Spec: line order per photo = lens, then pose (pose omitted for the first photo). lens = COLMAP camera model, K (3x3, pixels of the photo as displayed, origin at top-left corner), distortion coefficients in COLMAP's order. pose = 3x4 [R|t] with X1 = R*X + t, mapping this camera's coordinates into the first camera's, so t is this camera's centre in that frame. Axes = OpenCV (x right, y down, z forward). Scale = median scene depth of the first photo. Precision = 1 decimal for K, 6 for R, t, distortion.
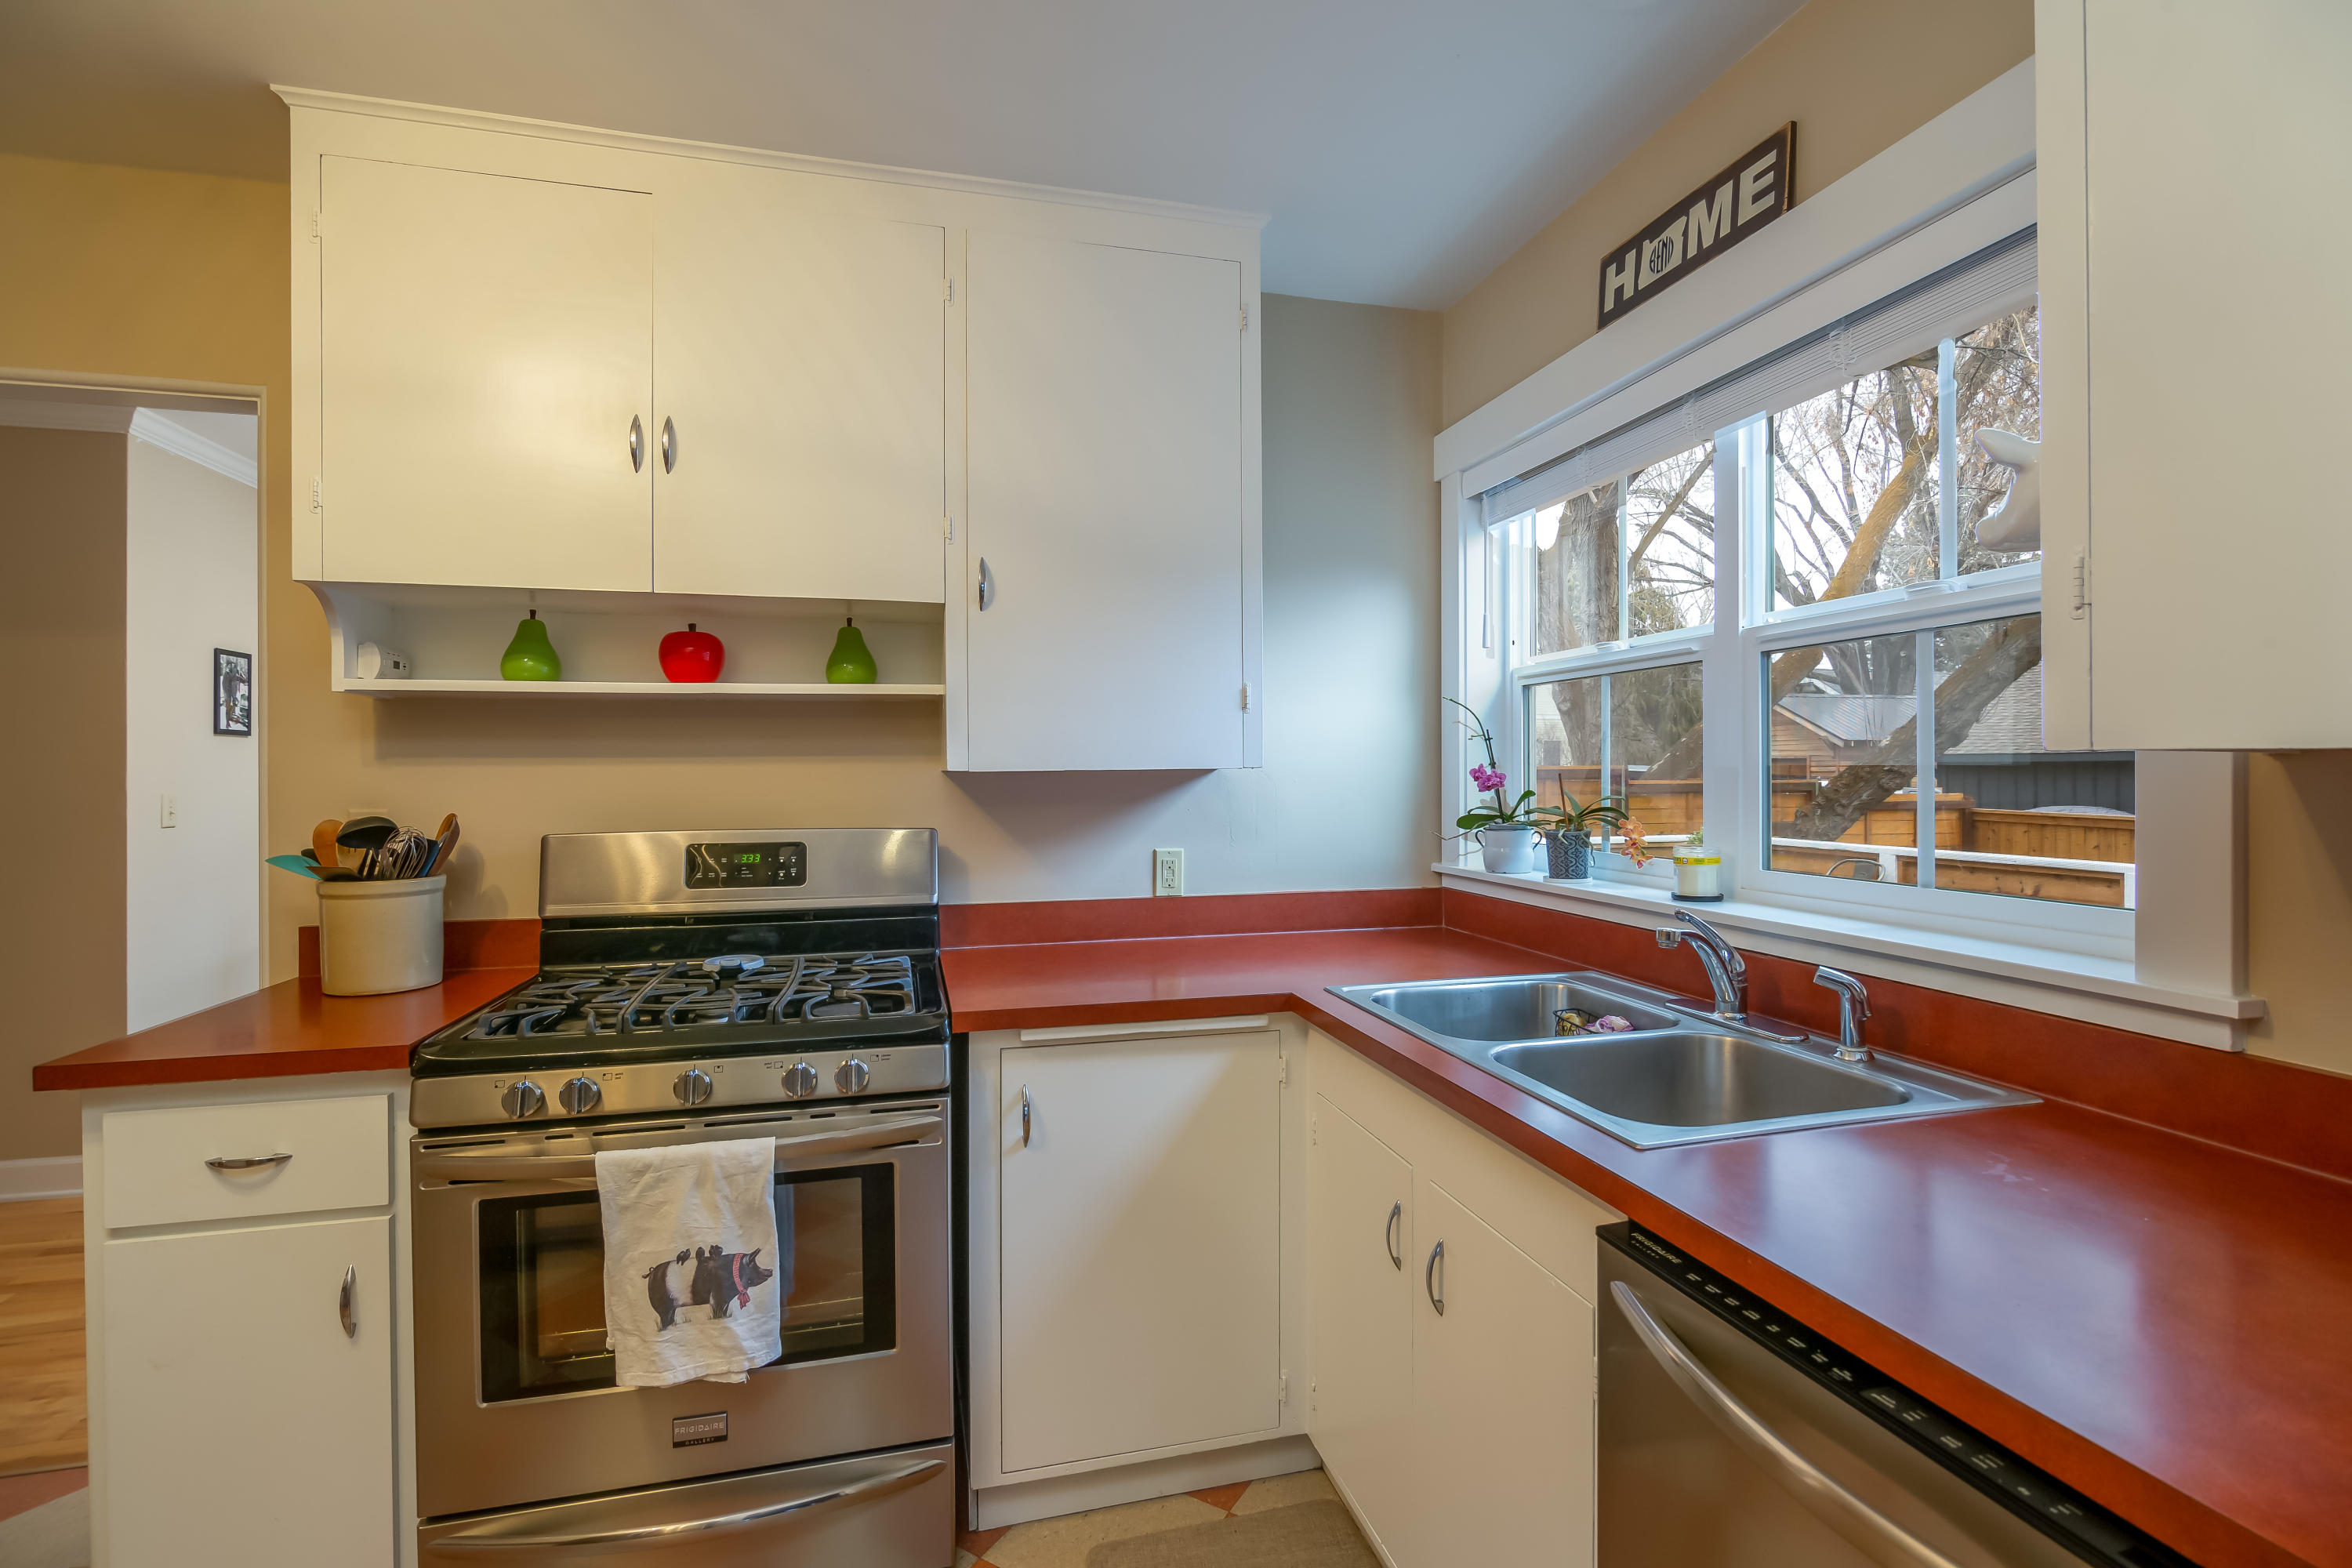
lens RADIAL K [[1054.5, 0, 1175.8], [0, 1054.5, 769.8], [0, 0, 1]] dist [-0.011746, 0.000092]
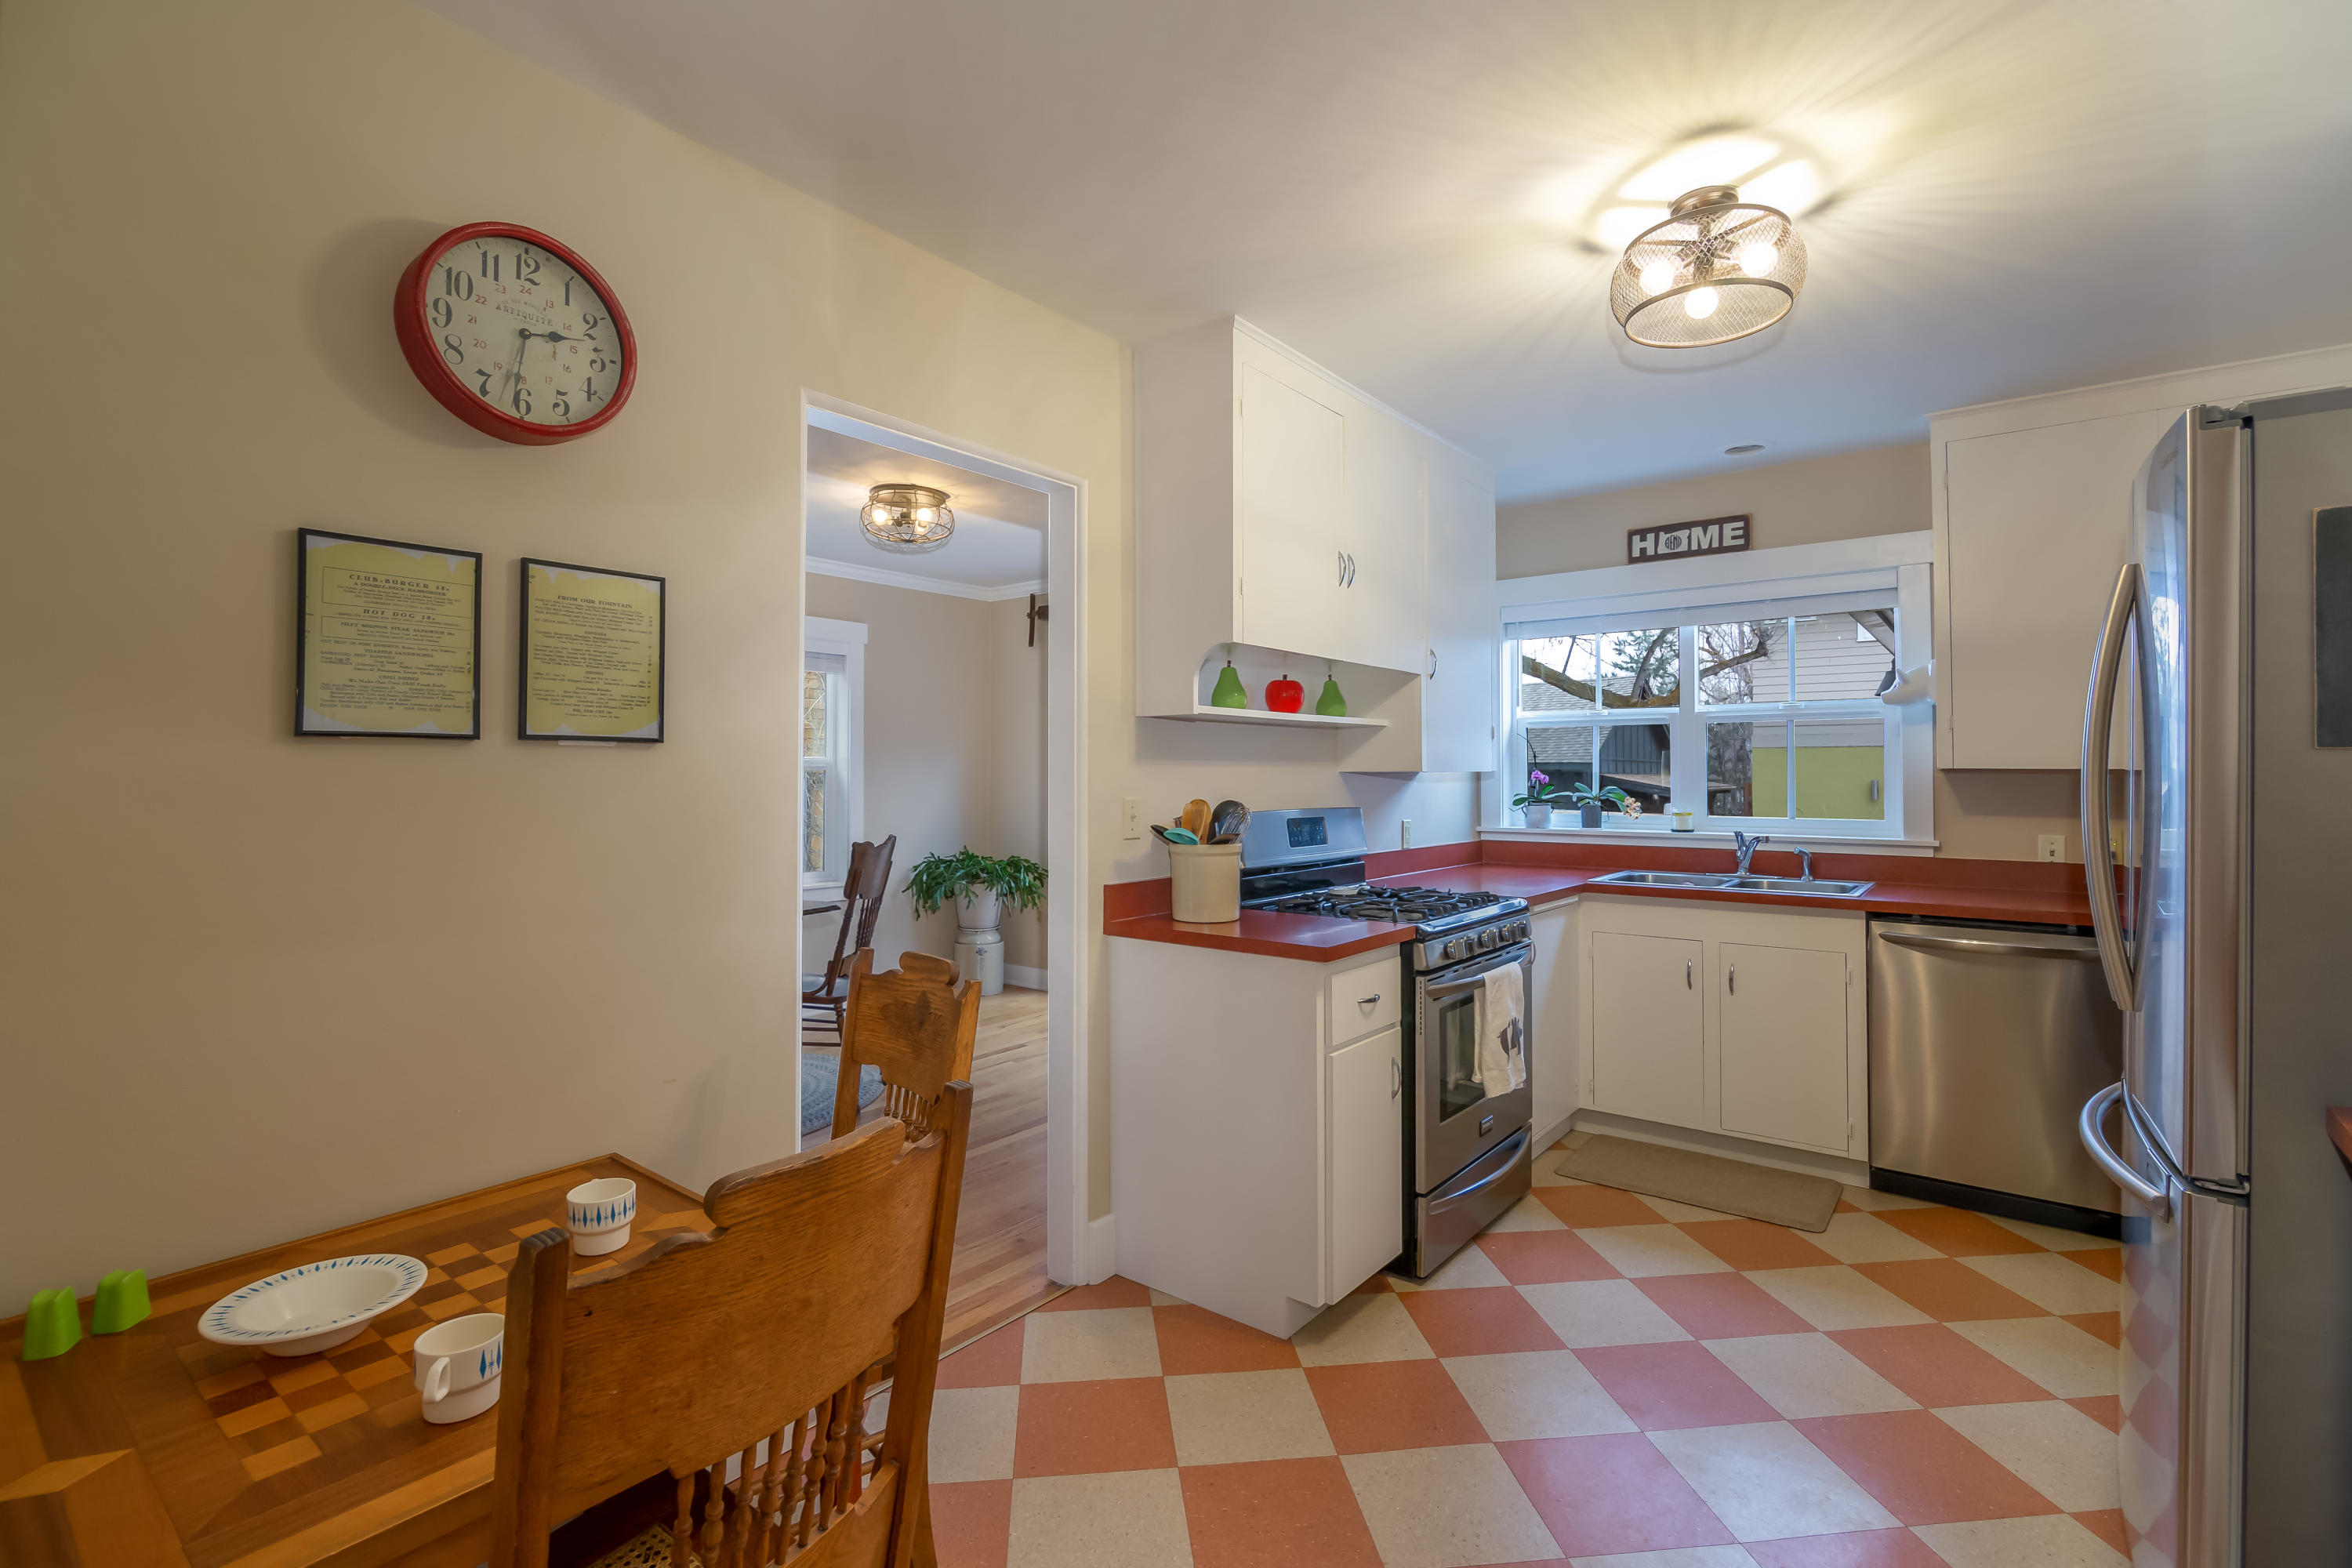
lens RADIAL K [[1063.4, 0, 1163.2], [0, 1063.4, 793.1], [0, 0, 1]] dist [-0.012406, -0.000168]
pose [[0.788198, -0.003768, 0.615410, -1.709399], [-0.008740, 0.999812, 0.017316, 0.008827], [-0.615360, -0.019027, 0.788017, -0.106861]]
